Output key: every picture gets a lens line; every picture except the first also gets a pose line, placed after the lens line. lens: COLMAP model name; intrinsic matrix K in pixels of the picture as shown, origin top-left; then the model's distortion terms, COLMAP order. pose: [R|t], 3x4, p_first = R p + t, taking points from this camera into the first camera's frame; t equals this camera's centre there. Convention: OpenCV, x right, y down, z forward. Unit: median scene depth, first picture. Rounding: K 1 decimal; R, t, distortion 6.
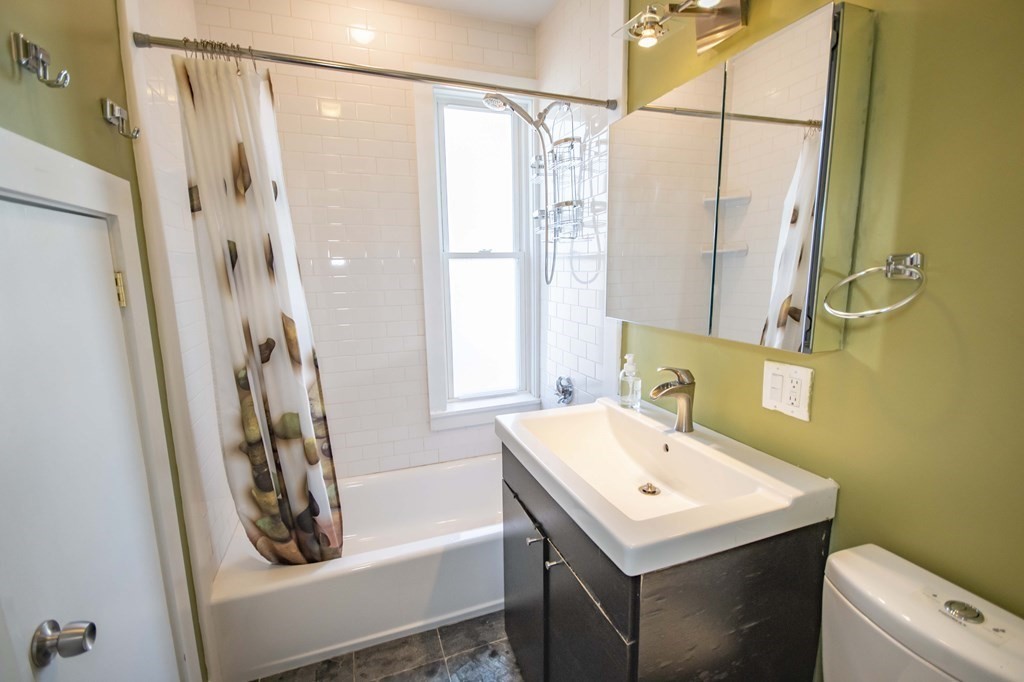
lens RADIAL K [[446.6, 0, 512.0], [0, 446.6, 341.0], [0, 0, 1]] dist [0.029512, -0.021181]
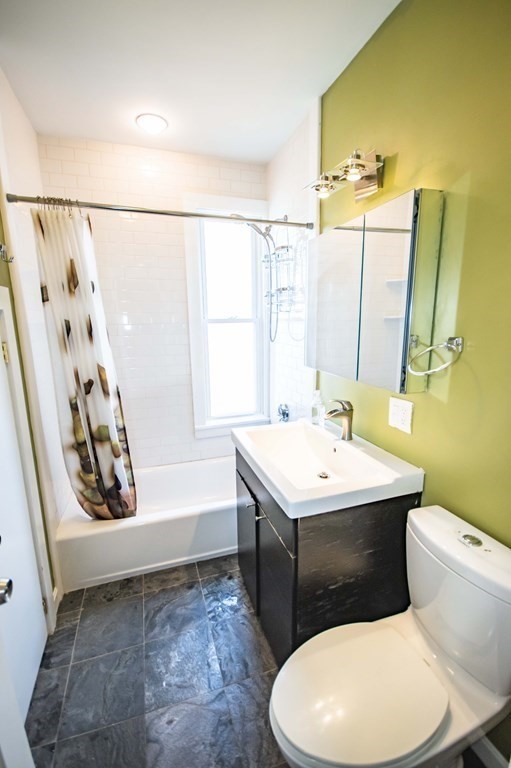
lens RADIAL K [[334.9, 0, 255.5], [0, 334.9, 384.0], [0, 0, 1]] dist [0.029512, -0.021181]
pose [[0.999438, 0.007600, -0.032642, 0.093260], [-0.006618, 0.999525, 0.030094, -0.029259], [0.032855, -0.029861, 0.999014, -0.189041]]
